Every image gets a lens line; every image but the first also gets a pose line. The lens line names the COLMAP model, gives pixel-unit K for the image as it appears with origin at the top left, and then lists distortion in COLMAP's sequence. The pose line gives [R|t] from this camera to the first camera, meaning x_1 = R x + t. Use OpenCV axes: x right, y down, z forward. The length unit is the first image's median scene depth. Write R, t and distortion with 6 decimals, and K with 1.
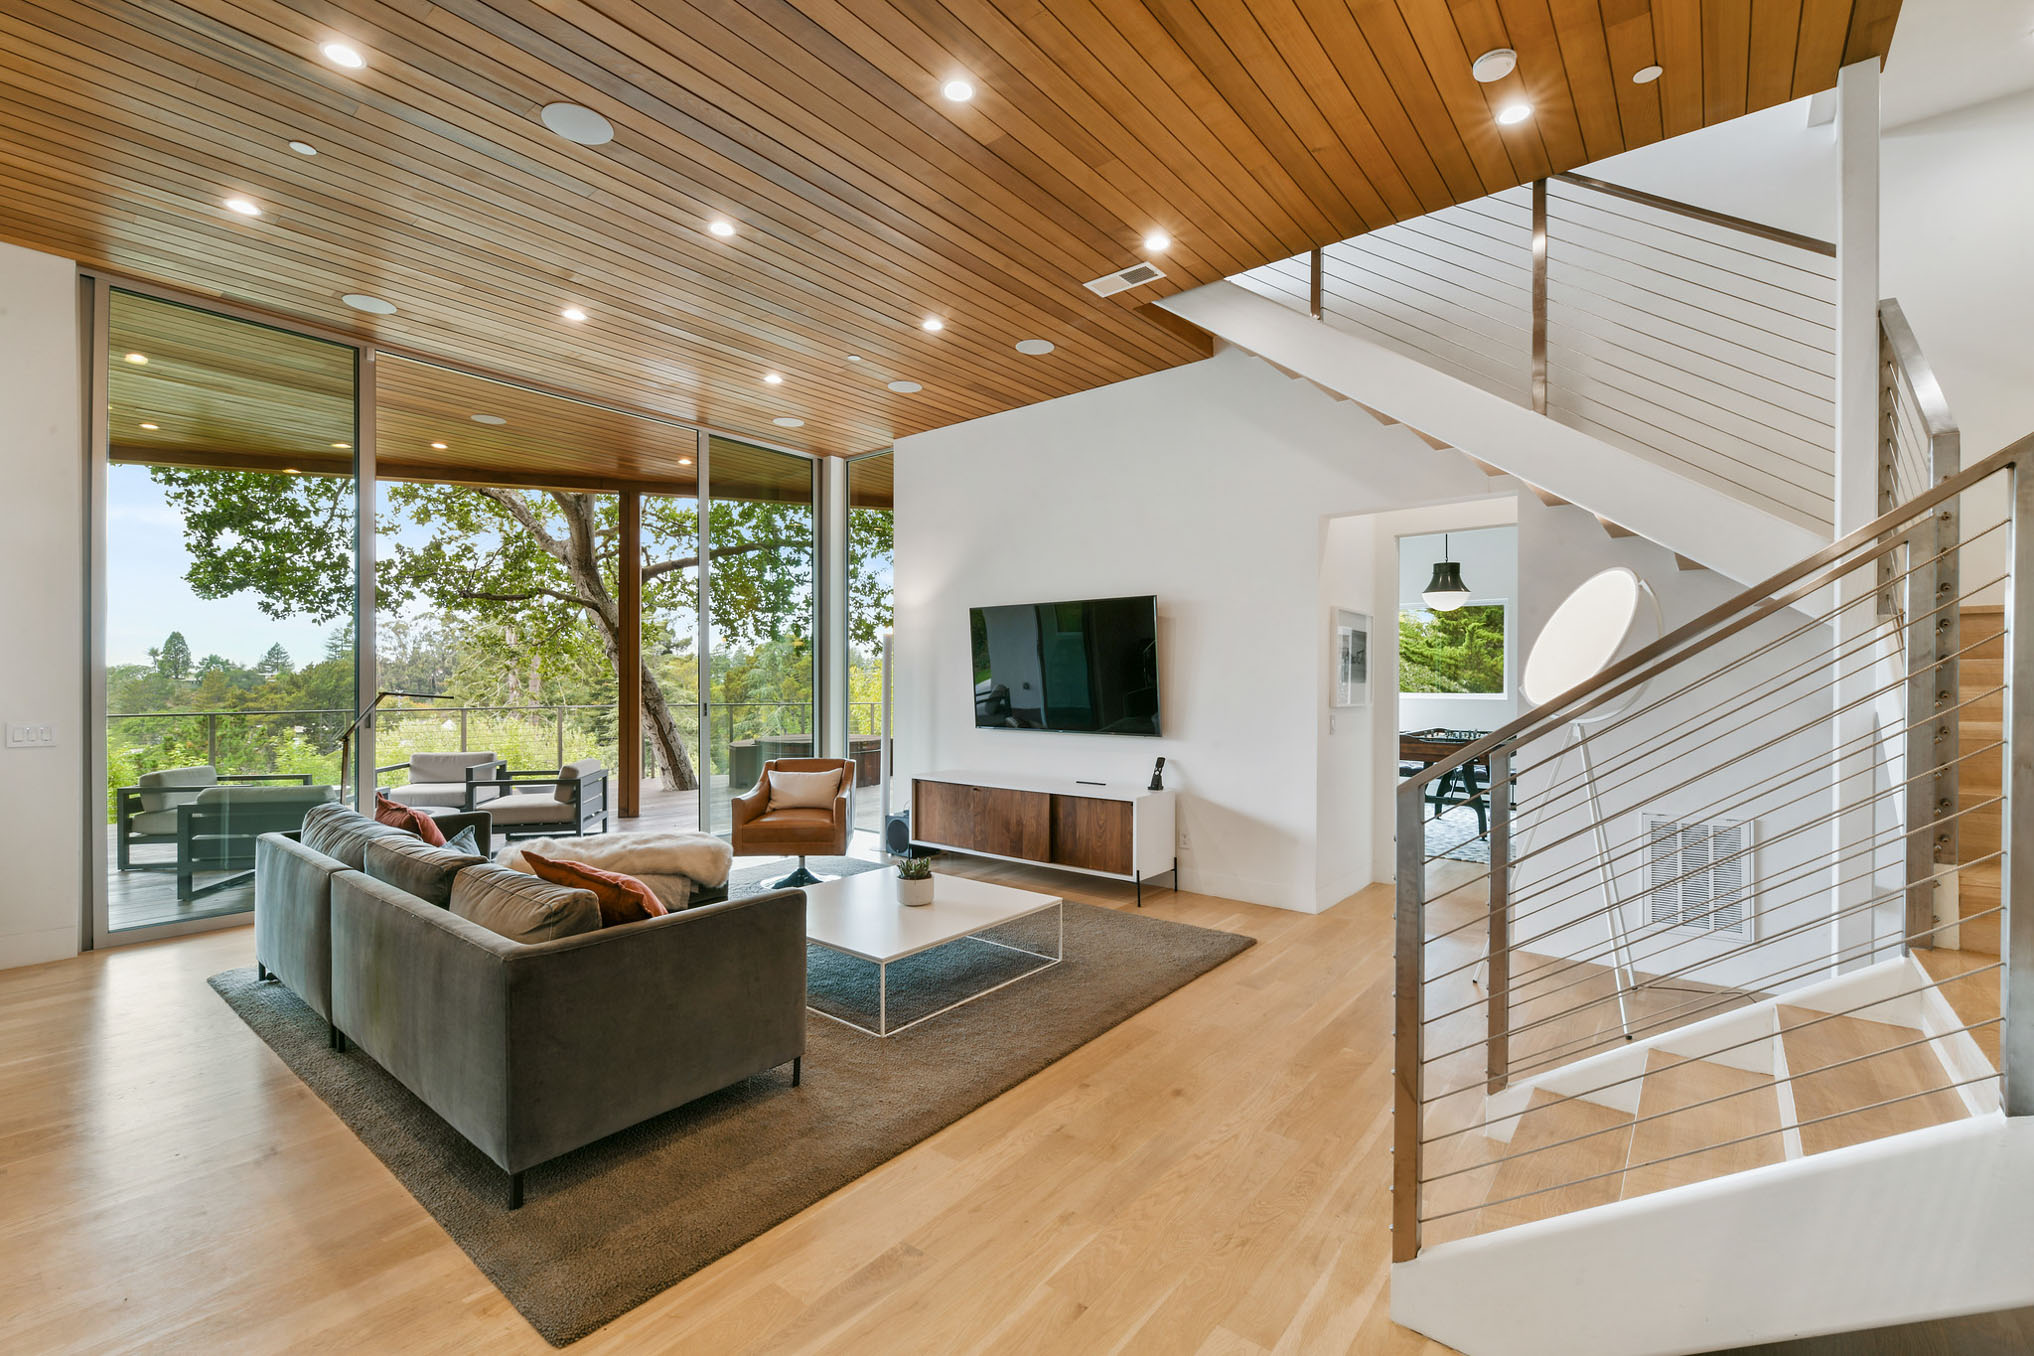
lens RADIAL K [[854.3, 0, 1017.0], [0, 854.3, 678.0], [0, 0, 1]] dist [0.002320, -0.000509]
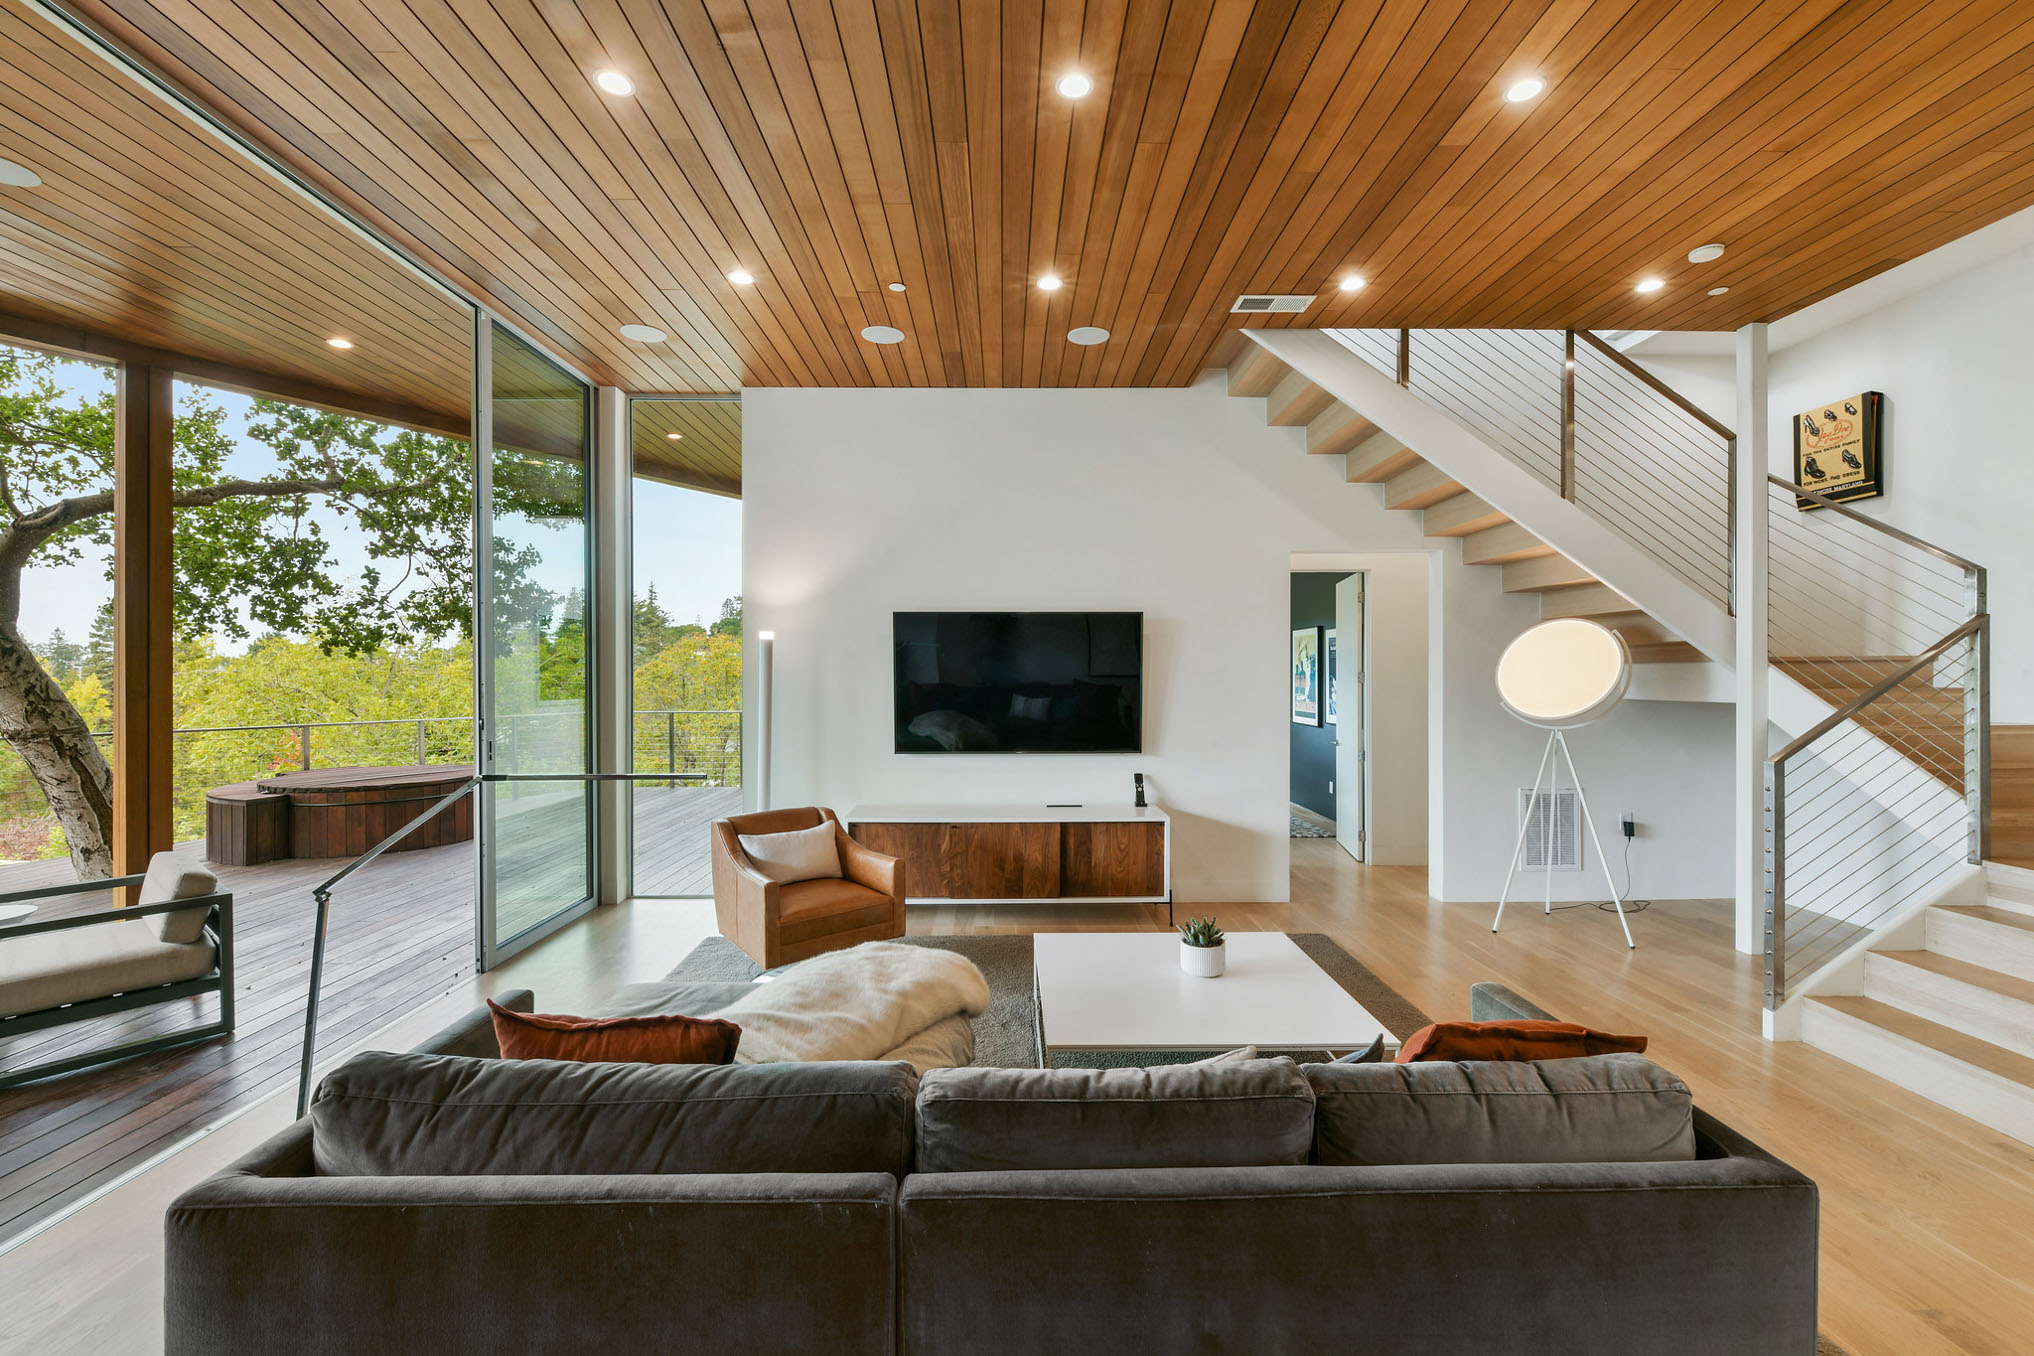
lens RADIAL K [[826.8, 0, 1022.6], [0, 826.8, 673.1], [0, 0, 1]] dist [-0.001792, -0.000201]
pose [[0.771482, -0.000197, 0.636252, -0.561644], [0.000338, 1.000000, -0.000101, -0.025285], [-0.636252, 0.000292, 0.771482, 0.342747]]
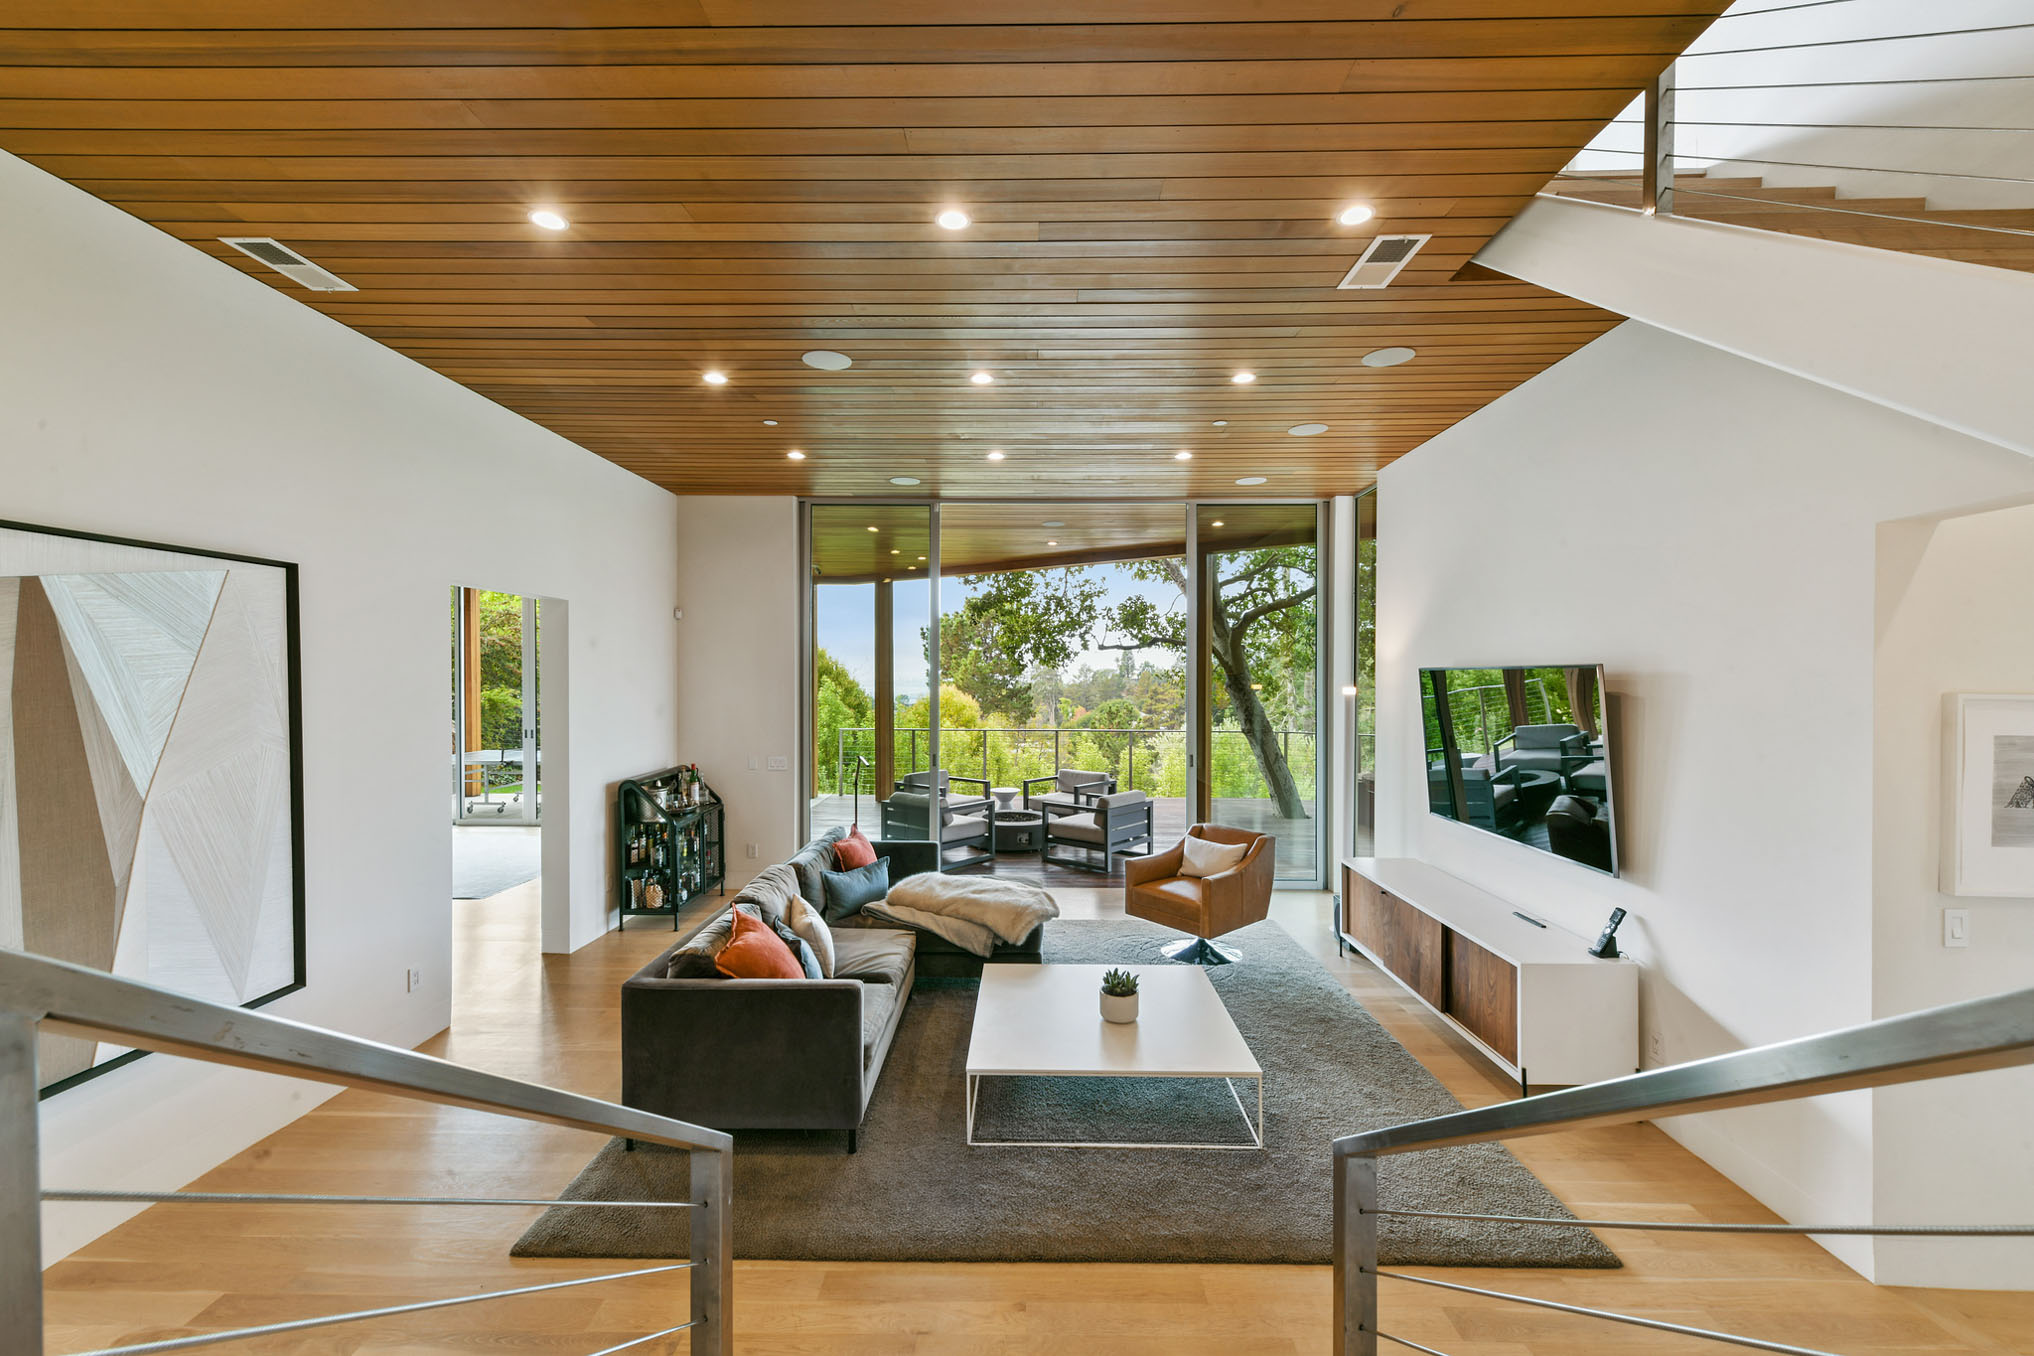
lens RADIAL K [[801.0, 0, 1026.9], [0, 801.0, 682.3], [0, 0, 1]] dist [0.001695, 0.000113]
pose [[0.620563, 0.007083, -0.784125, 0.373524], [-0.002558, 0.999972, 0.007008, -0.085859], [0.784153, -0.002343, 0.620564, 0.259778]]
